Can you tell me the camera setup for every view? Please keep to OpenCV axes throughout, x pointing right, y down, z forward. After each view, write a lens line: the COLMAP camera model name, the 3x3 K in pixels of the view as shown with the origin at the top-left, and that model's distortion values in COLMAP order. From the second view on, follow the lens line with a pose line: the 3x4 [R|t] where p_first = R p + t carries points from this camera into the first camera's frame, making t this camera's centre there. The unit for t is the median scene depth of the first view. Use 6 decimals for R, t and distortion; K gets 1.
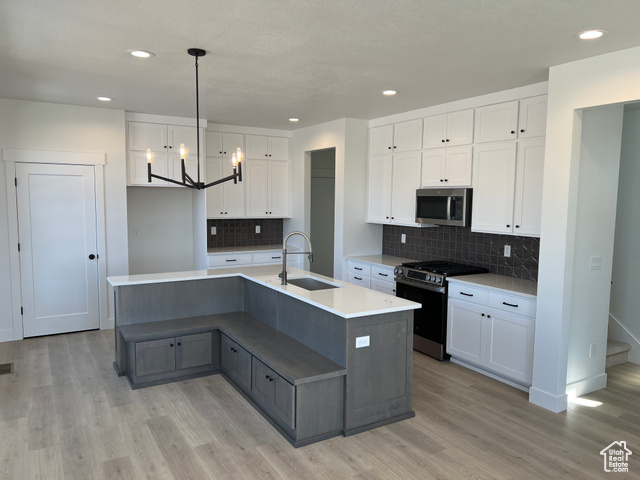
lens RADIAL K [[483.1, 0, 321.7], [0, 483.1, 240.7], [0, 0, 1]] dist [0.075955, -0.065287]
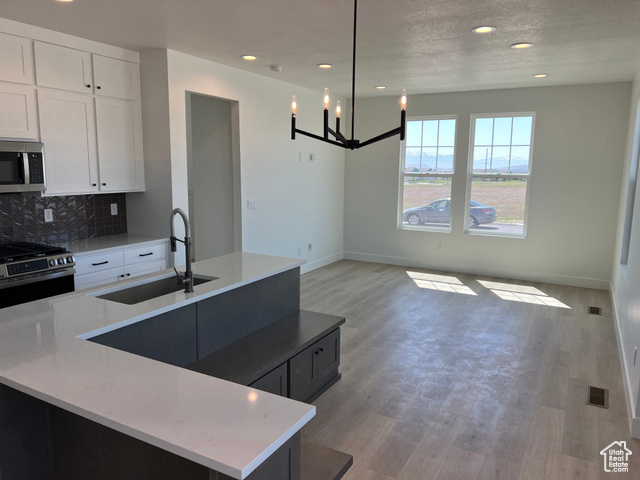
lens RADIAL K [[483.1, 0, 313.7], [0, 483.1, 234.8], [0, 0, 1]] dist [0.075955, -0.065287]
pose [[-0.493264, -0.145117, 0.857689, -0.738818], [0.065114, 0.977061, 0.202762, -0.110446], [-0.867439, 0.155862, -0.472500, 1.190391]]
